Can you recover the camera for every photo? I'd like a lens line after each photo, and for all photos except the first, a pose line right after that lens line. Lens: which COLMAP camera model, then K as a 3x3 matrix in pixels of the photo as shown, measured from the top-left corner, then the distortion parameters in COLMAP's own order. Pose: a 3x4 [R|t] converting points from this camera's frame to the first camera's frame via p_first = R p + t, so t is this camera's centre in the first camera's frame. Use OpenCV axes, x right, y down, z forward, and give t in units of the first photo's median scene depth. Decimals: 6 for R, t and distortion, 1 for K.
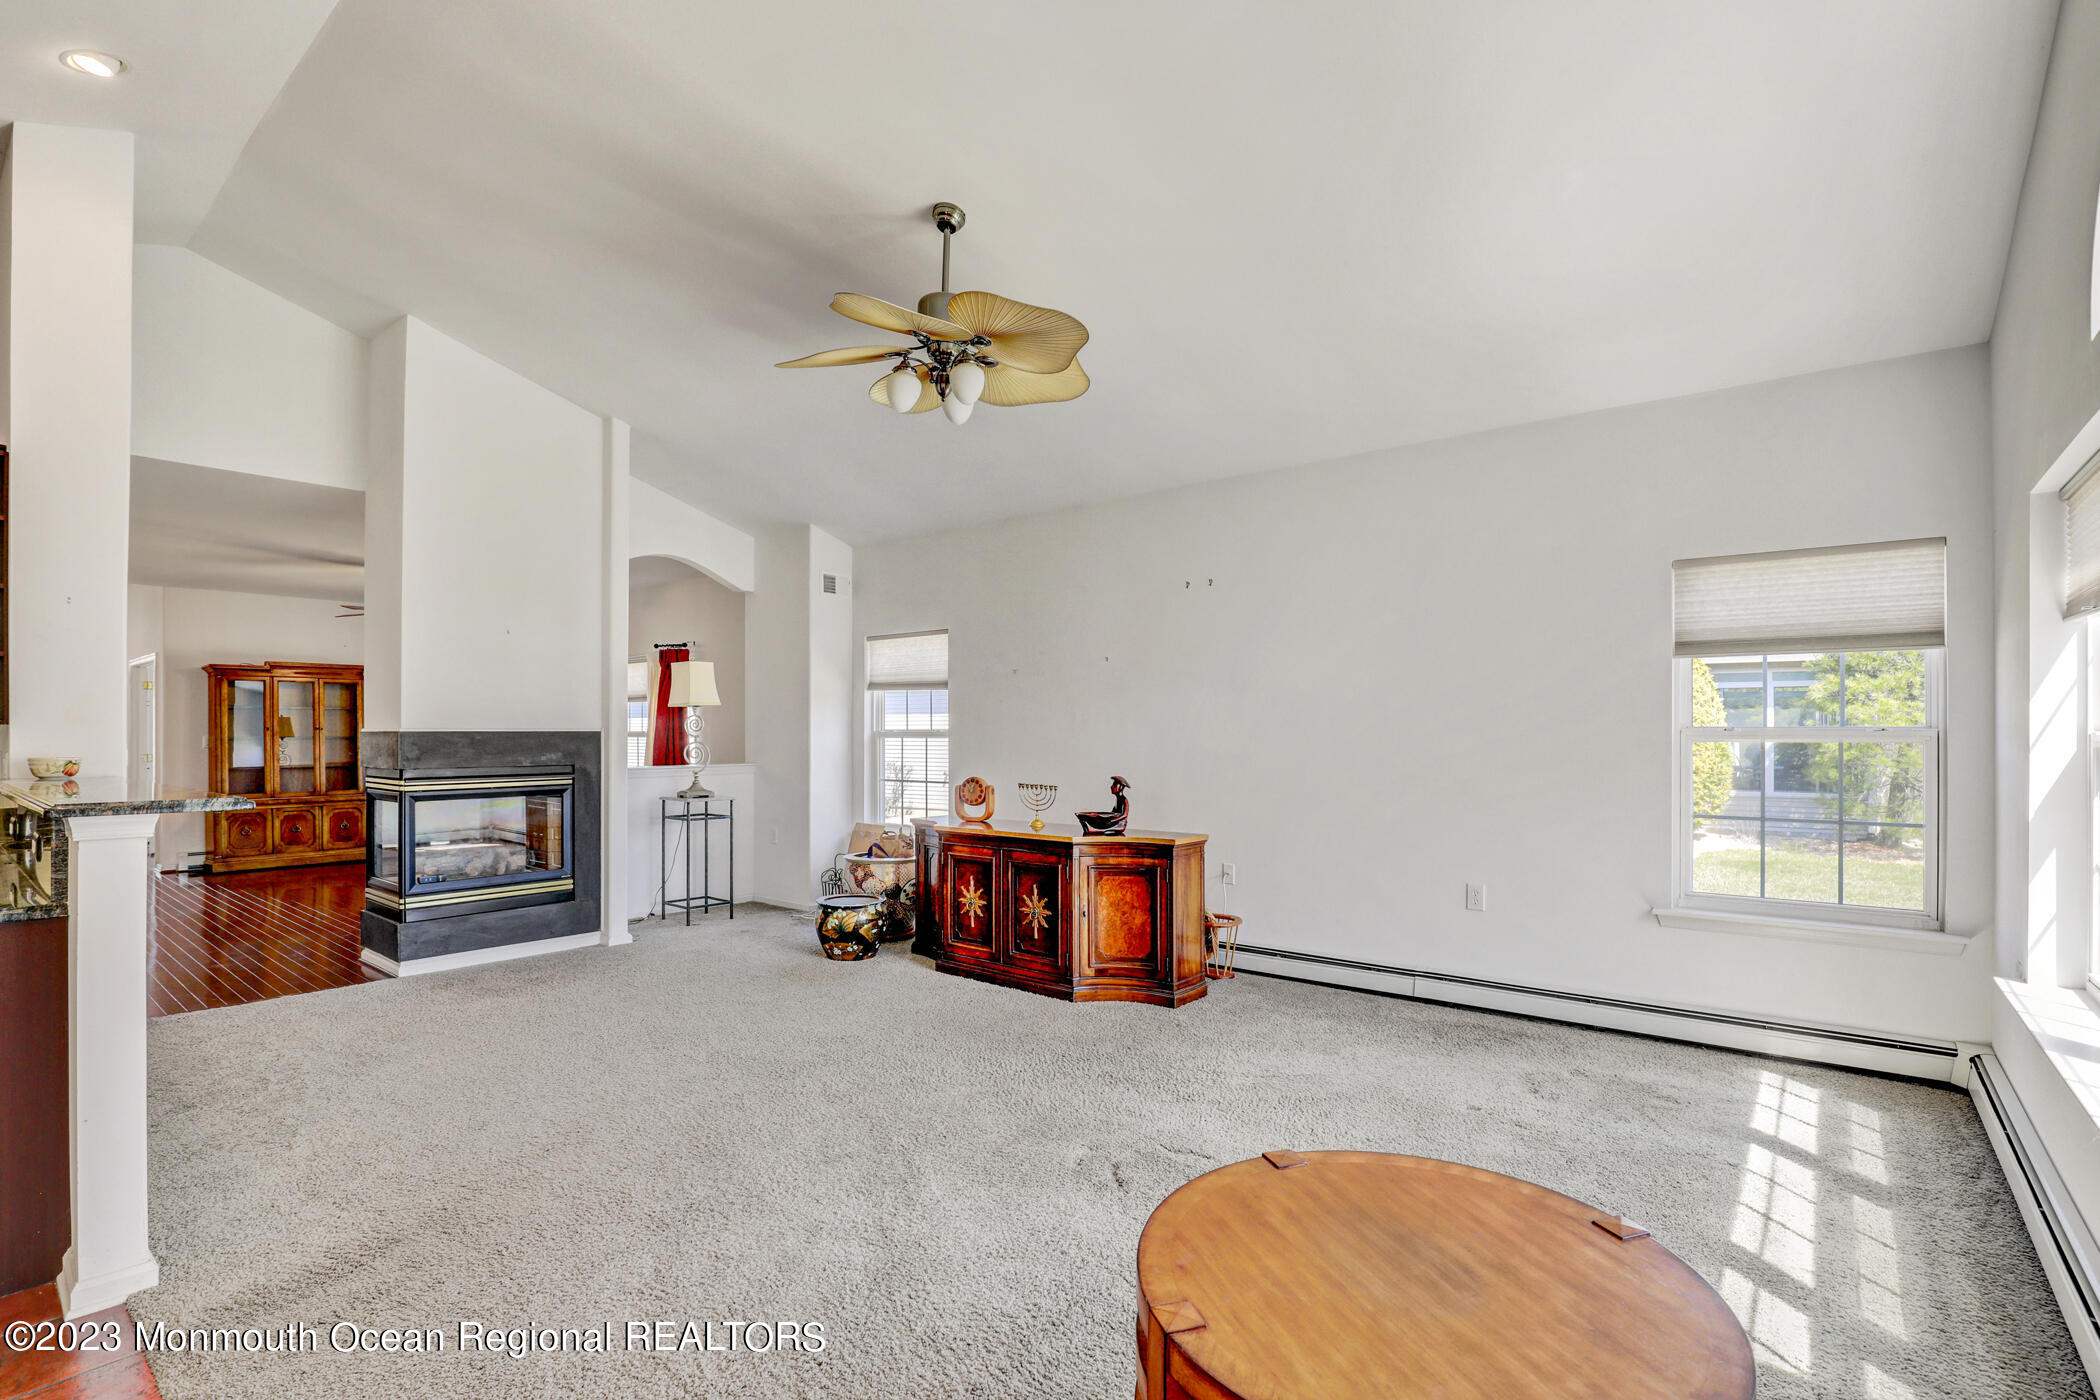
lens RADIAL K [[969.1, 0, 1054.6], [0, 969.1, 723.5], [0, 0, 1]] dist [-0.028700, 0.000588]
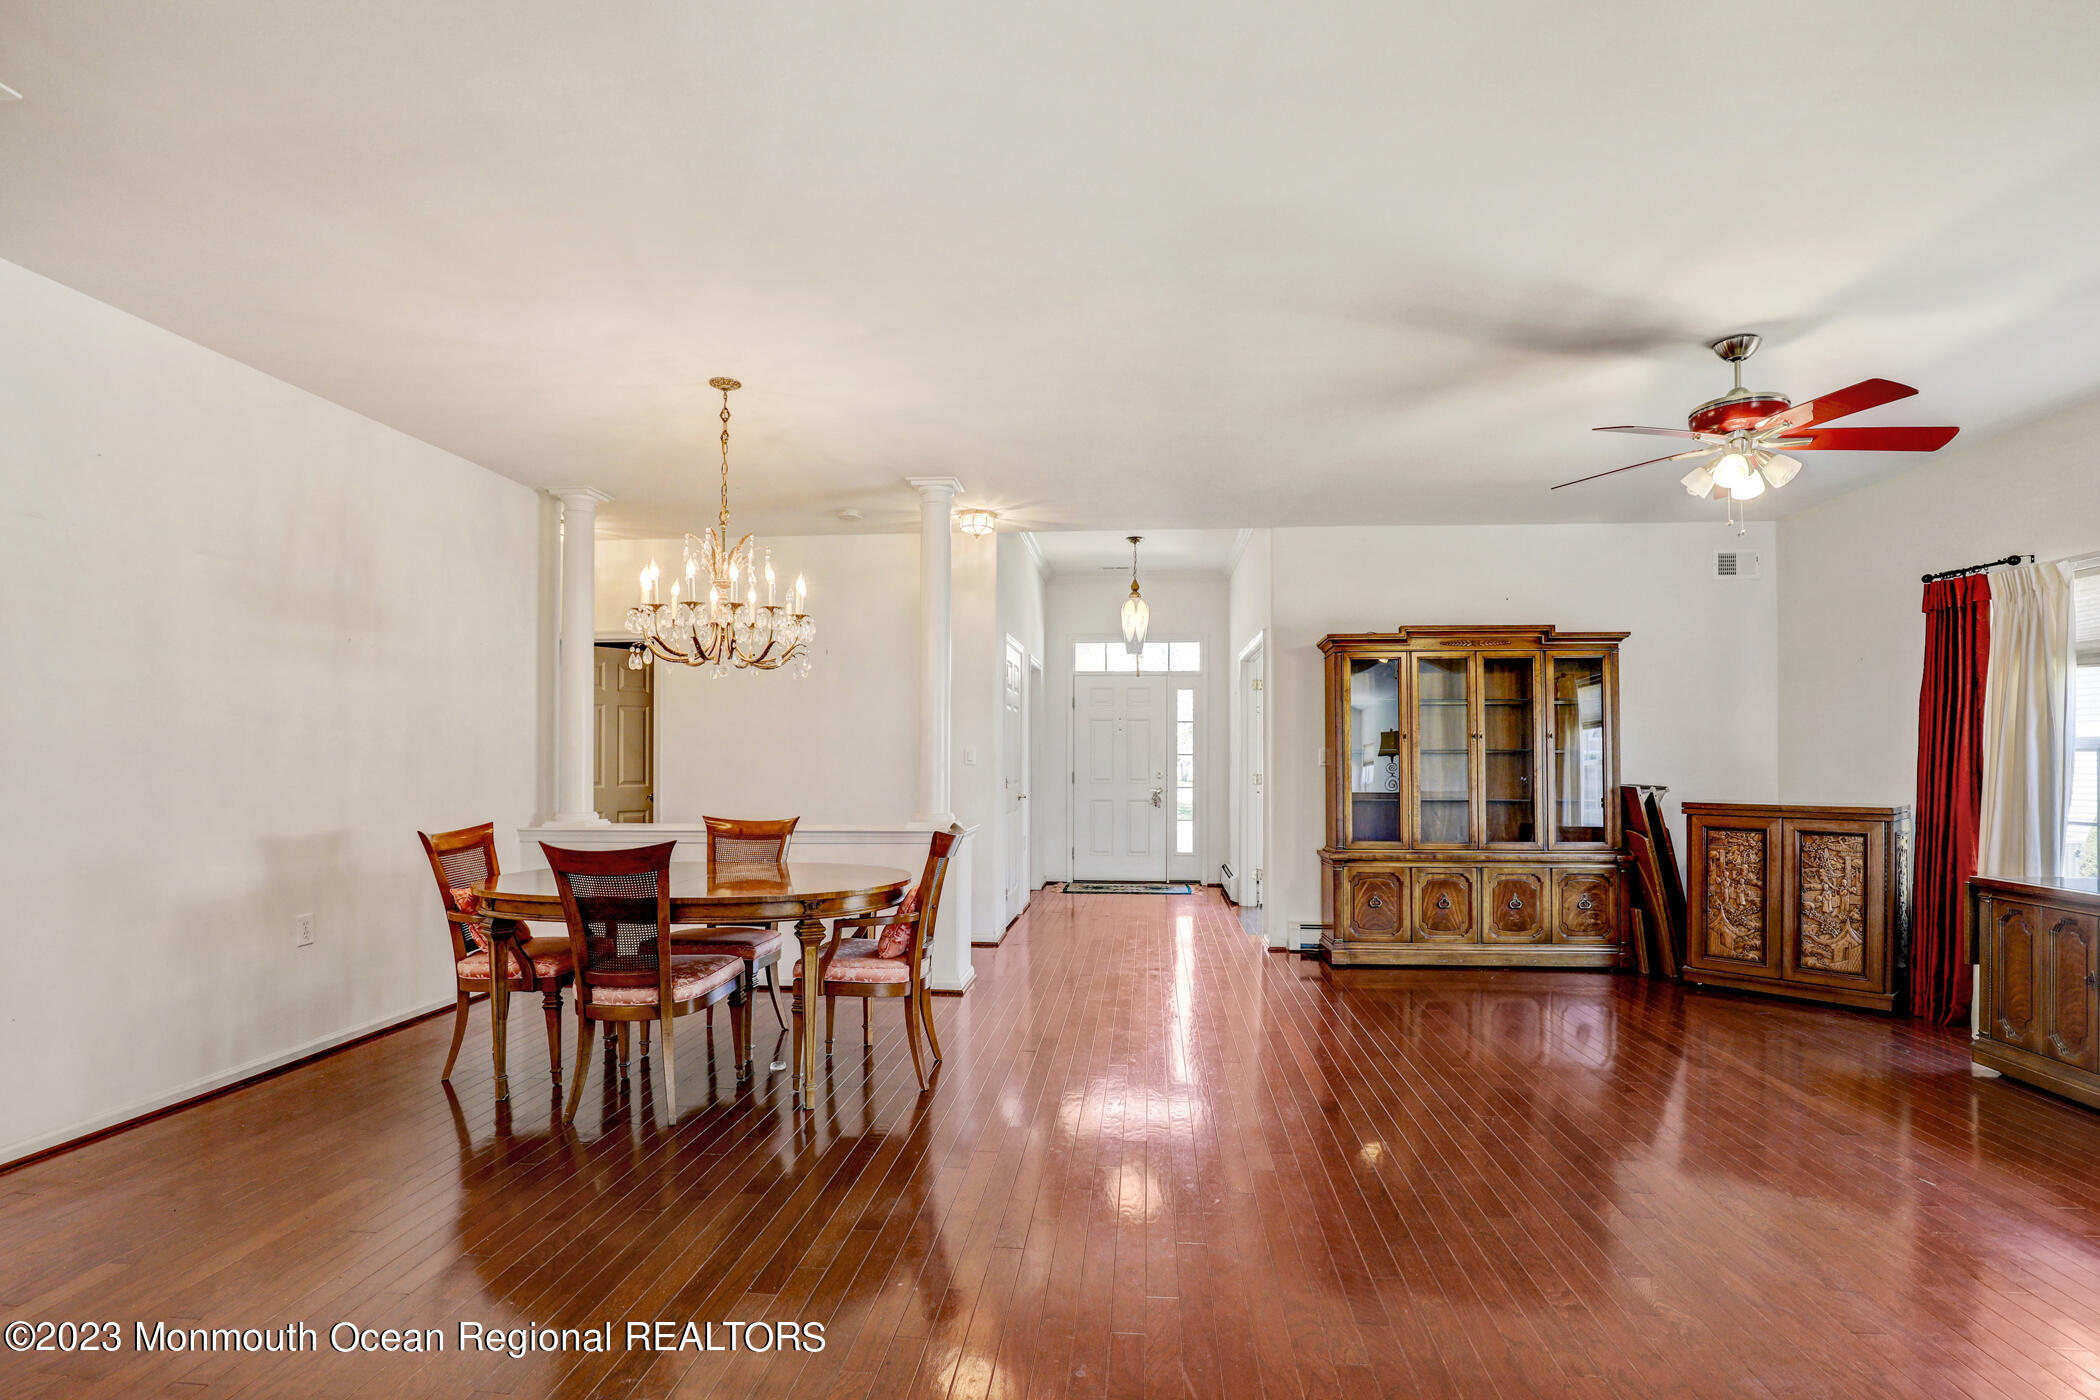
lens RADIAL K [[982.8, 0, 1050.7], [0, 982.8, 759.3], [0, 0, 1]] dist [-0.001198, 0.000080]
pose [[0.552615, 0.004015, -0.833427, -0.757237], [0.005648, 0.999947, 0.008562, 0.024175], [0.833417, -0.009438, 0.552564, 0.818984]]
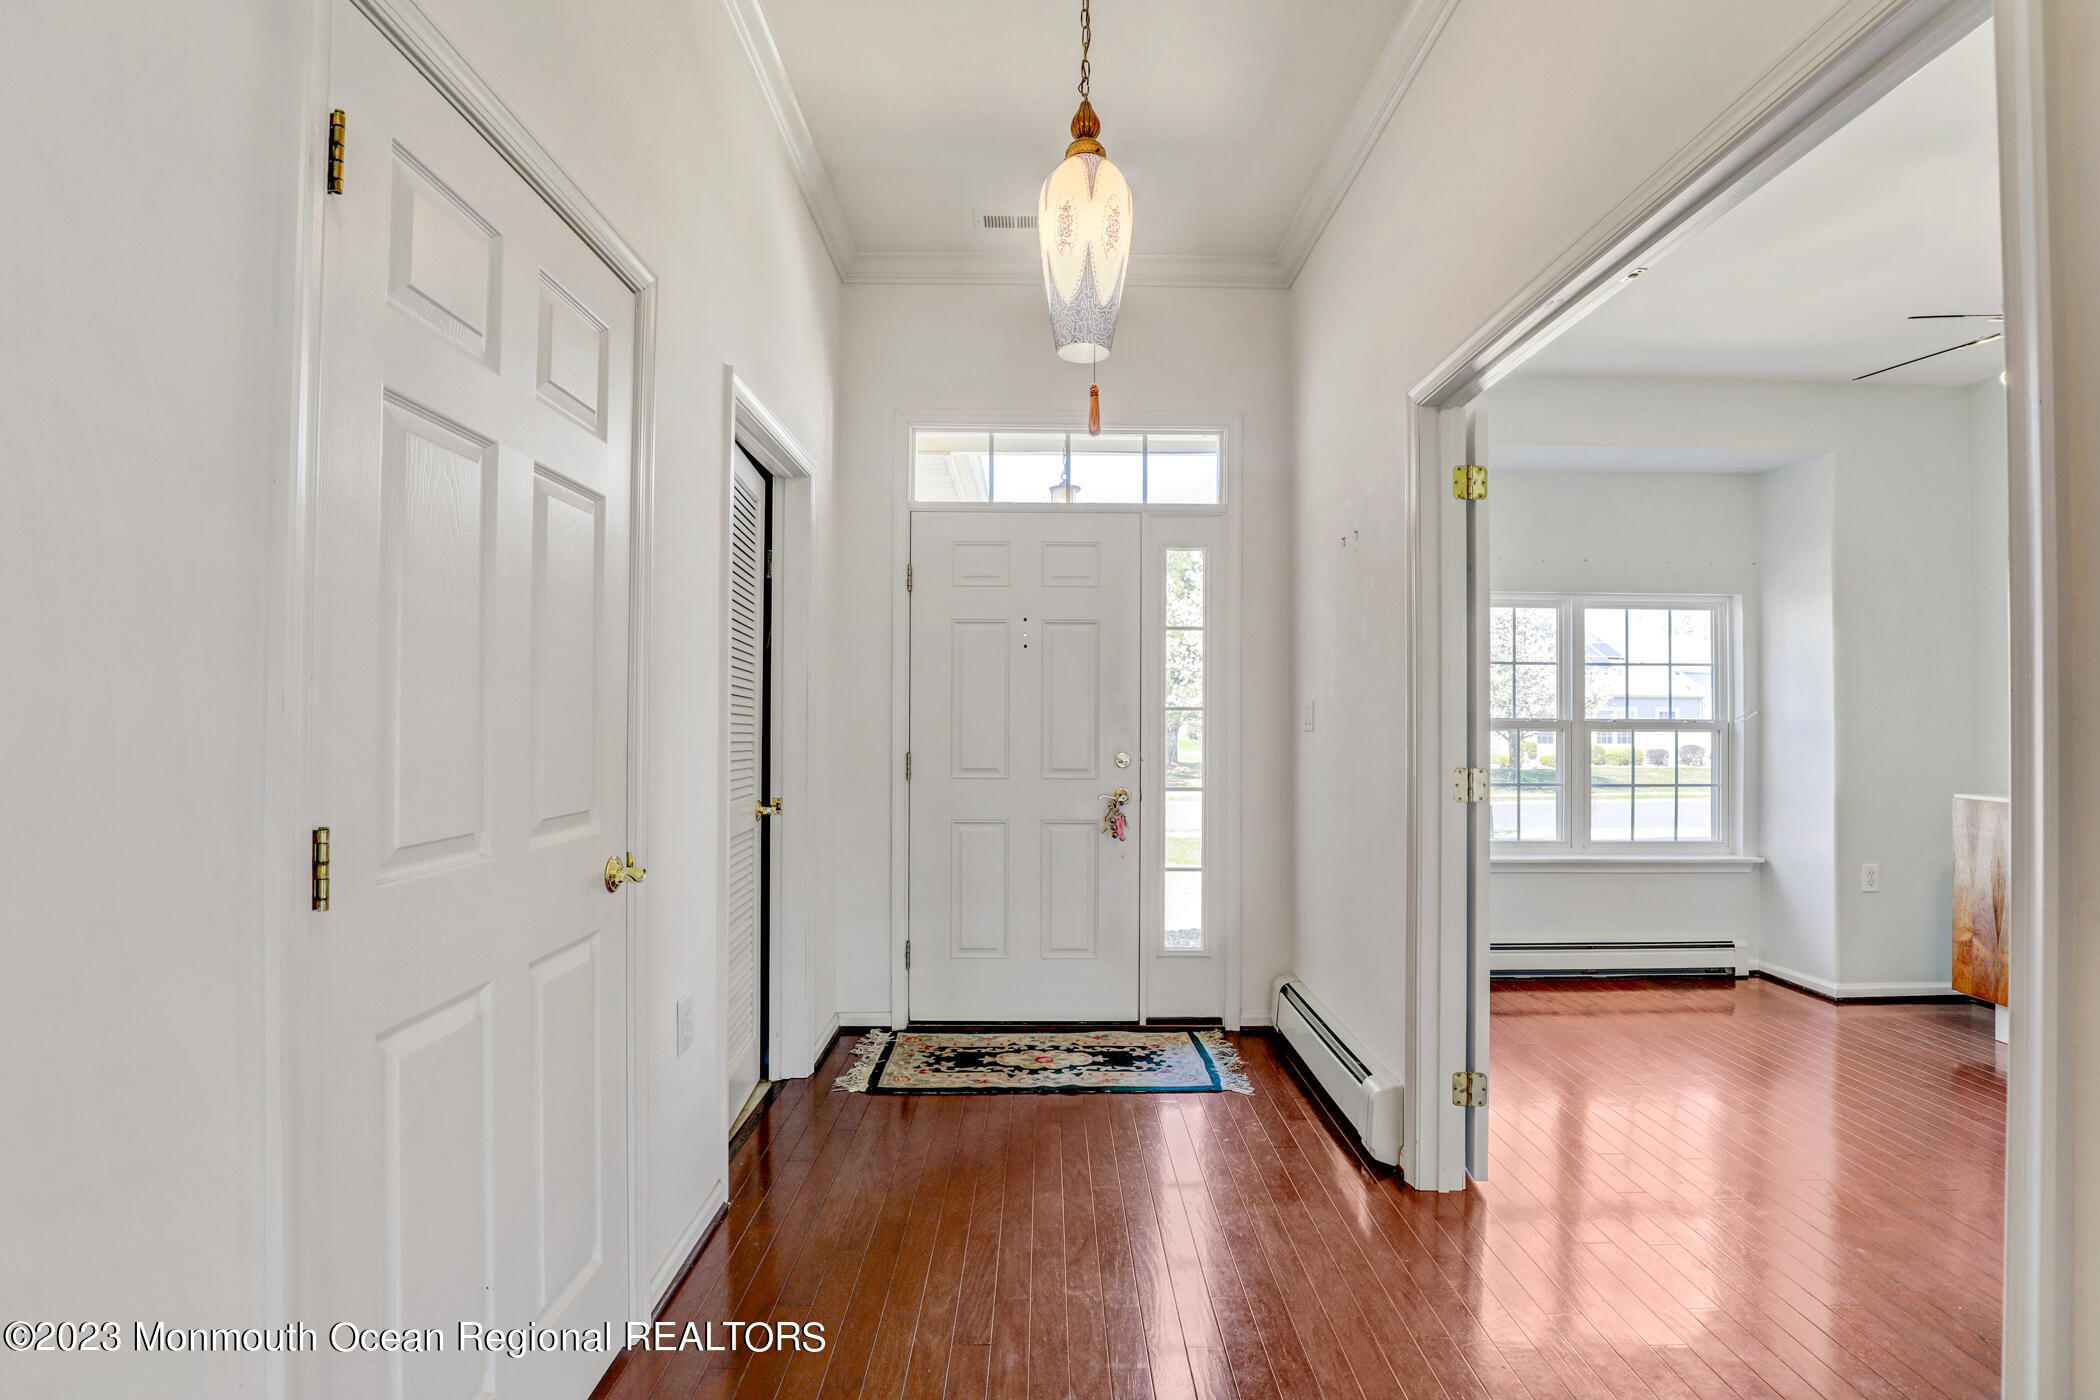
lens RADIAL K [[969.1, 0, 1054.6], [0, 969.1, 723.5], [0, 0, 1]] dist [-0.028700, 0.000588]
pose [[0.642751, 0.007888, -0.766034, -1.648230], [0.003188, 0.999911, 0.012971, 0.034024], [0.766068, -0.010779, 0.642669, 1.493656]]
